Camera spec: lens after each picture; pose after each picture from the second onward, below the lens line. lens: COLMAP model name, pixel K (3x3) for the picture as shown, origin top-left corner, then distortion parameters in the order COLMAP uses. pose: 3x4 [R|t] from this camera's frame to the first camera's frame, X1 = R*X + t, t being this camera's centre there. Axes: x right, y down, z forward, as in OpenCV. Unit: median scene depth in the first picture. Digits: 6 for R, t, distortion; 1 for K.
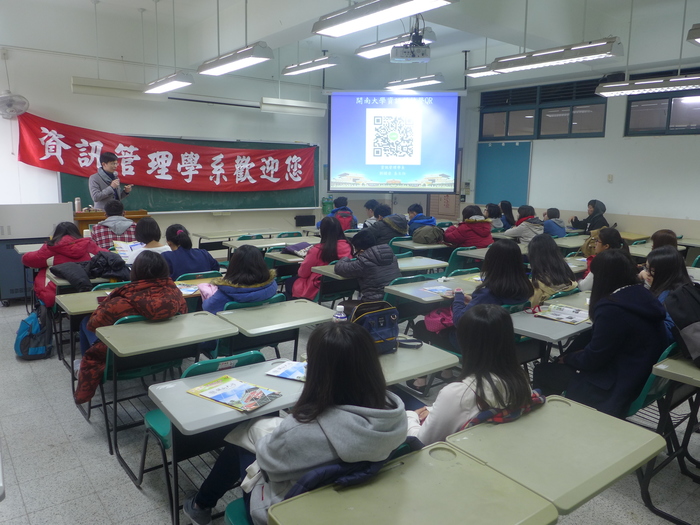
lens RADIAL K [[526.2, 0, 341.3], [0, 526.2, 260.3], [0, 0, 1]] dist [-0.021470, -0.005112]
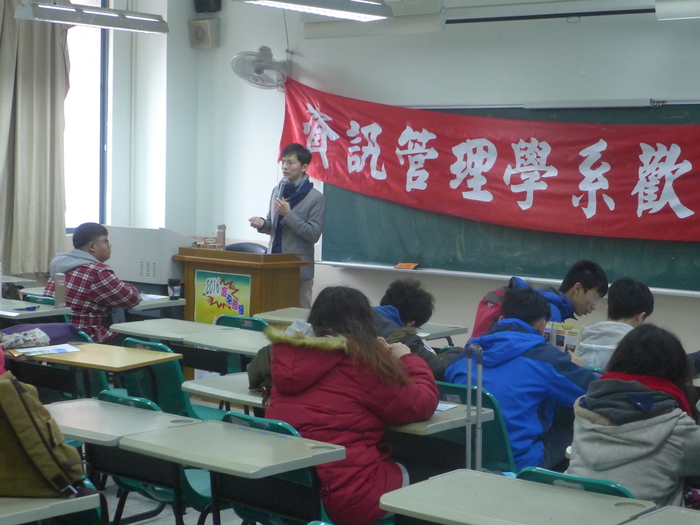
lens RADIAL K [[1347.5, 0, 336.5], [0, 1347.5, 266.5], [0, 0, 1]] dist [0.100059, 0.000000]
pose [[0.180971, 0.057505, -0.981806, 0.725237], [-0.182658, 0.982886, 0.023900, -0.098243], [0.966378, 0.175010, 0.188377, 0.635856]]
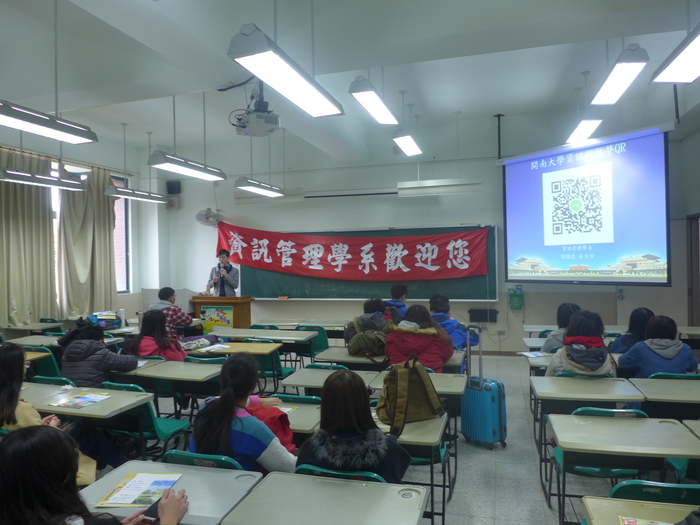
lens RADIAL K [[509.7, 0, 348.0], [0, 509.7, 265.5], [0, 0, 1]] dist [-0.054260, 0.022417]
pose [[0.580802, -0.016313, -0.813881, 0.537189], [-0.107640, 0.989481, -0.096647, -0.061535], [0.806897, 0.143739, 0.572937, 0.413007]]
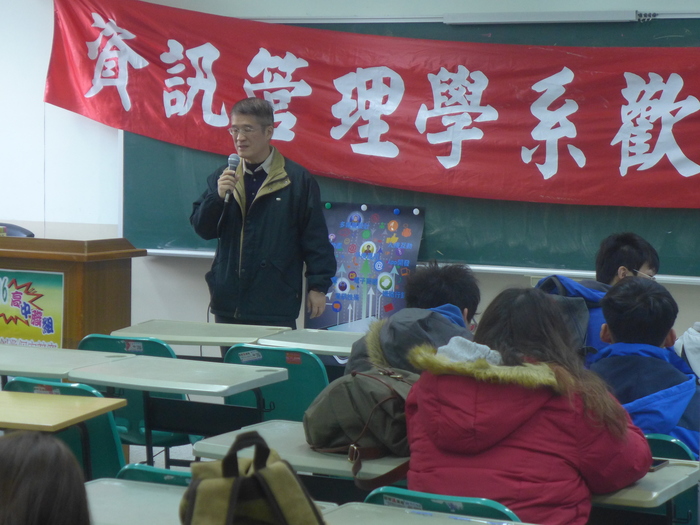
lens RADIAL K [[1871.2, 0, 350.2], [0, 1871.2, 269.1], [0, 0, 1]] dist [0.288650, 0.000000]
pose [[0.426621, 0.060693, -0.902392, 0.624500], [-0.158459, 0.987329, -0.008508, -0.071517], [0.890441, 0.146621, 0.430833, 0.485176]]
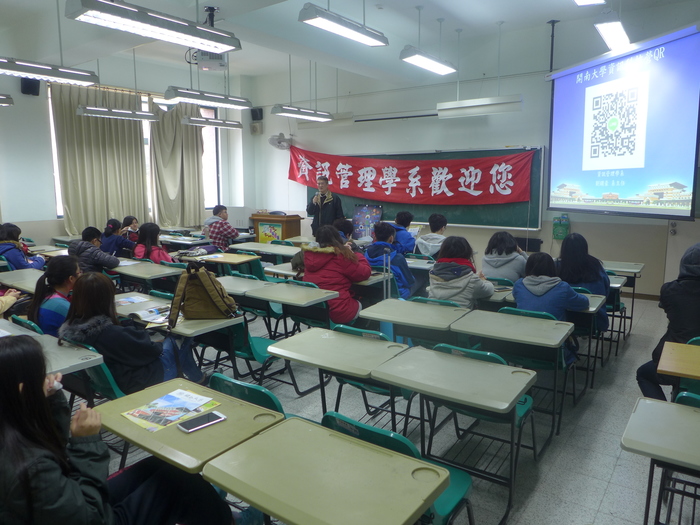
lens RADIAL K [[509.7, 0, 345.0], [0, 509.7, 258.8], [0, 0, 1]] dist [-0.054260, 0.022417]
pose [[0.265975, 0.124323, -0.955929, 0.680512], [-0.150917, 0.984791, 0.086086, -0.091672], [0.952093, 0.121369, 0.280692, 0.617324]]
